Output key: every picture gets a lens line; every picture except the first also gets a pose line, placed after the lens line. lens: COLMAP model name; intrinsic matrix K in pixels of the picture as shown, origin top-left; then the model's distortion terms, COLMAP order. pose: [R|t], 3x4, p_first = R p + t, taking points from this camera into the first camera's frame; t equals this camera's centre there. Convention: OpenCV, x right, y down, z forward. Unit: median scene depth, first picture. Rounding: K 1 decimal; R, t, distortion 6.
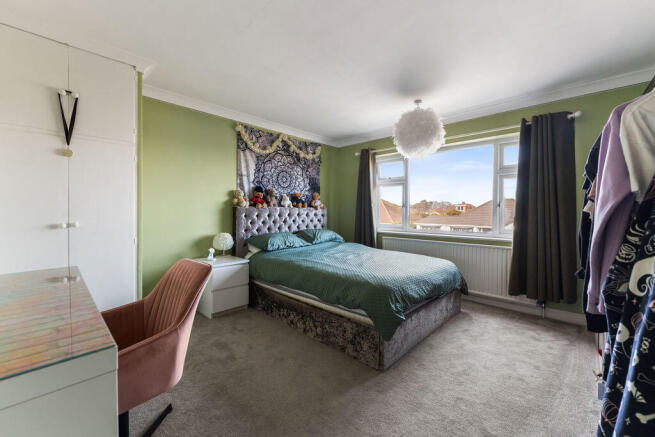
lens RADIAL K [[266.8, 0, 327.5], [0, 266.8, 218.5], [0, 0, 1]] dist [0.001342, 0.000101]
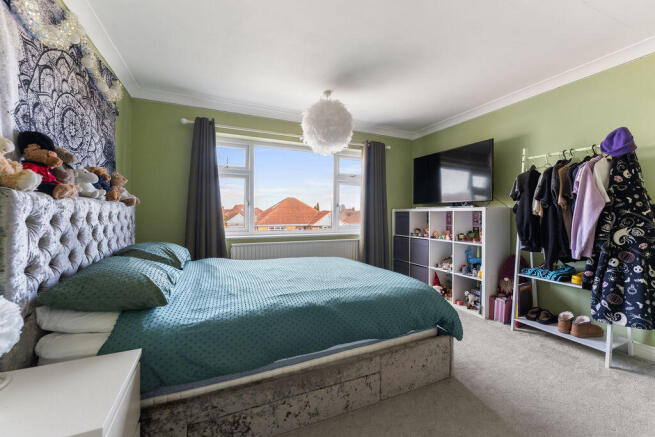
lens RADIAL K [[265.2, 0, 328.4], [0, 265.2, 214.4], [0, 0, 1]] dist [-0.001823, -0.000382]
pose [[0.378807, -0.004027, 0.925467, -0.494635], [0.021049, 0.999769, -0.004266, -0.006724], [-0.925236, 0.021096, 0.378804, 0.617008]]
